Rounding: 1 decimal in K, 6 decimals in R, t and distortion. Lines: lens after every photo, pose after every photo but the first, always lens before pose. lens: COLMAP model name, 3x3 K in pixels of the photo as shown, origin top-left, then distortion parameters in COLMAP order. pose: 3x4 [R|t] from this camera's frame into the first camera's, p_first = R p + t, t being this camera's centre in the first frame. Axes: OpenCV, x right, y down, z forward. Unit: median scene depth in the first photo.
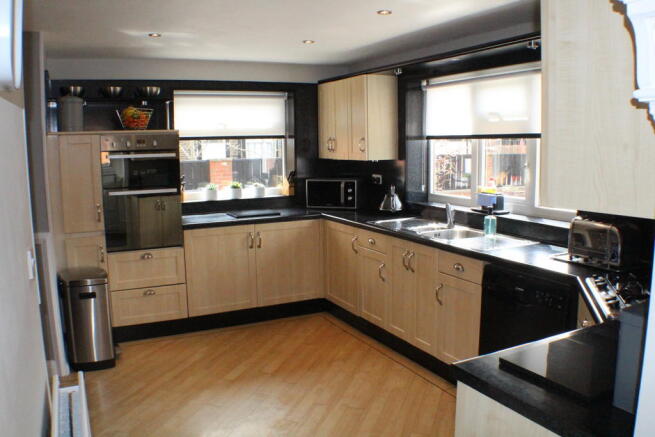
lens RADIAL K [[546.7, 0, 327.5], [0, 546.7, 218.5], [0, 0, 1]] dist [-0.234769, -0.000597]
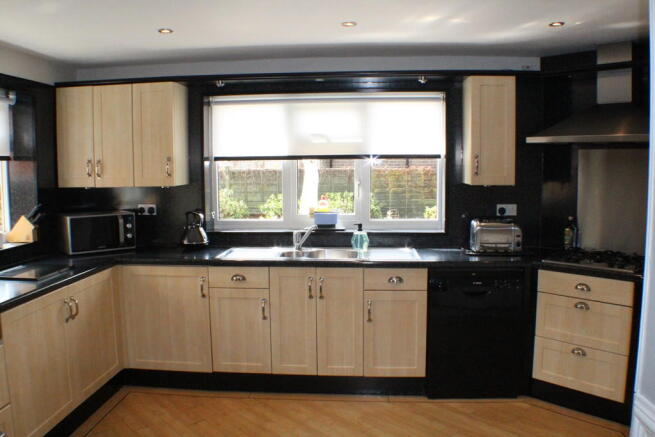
lens RADIAL K [[549.2, 0, 327.5], [0, 549.2, 218.5], [0, 0, 1]] dist [-0.160467, -0.003925]
pose [[0.511826, -0.075295, 0.855783, -0.514690], [0.117316, 0.992946, 0.017199, -0.044947], [-0.851041, 0.091594, 0.517049, 0.381209]]
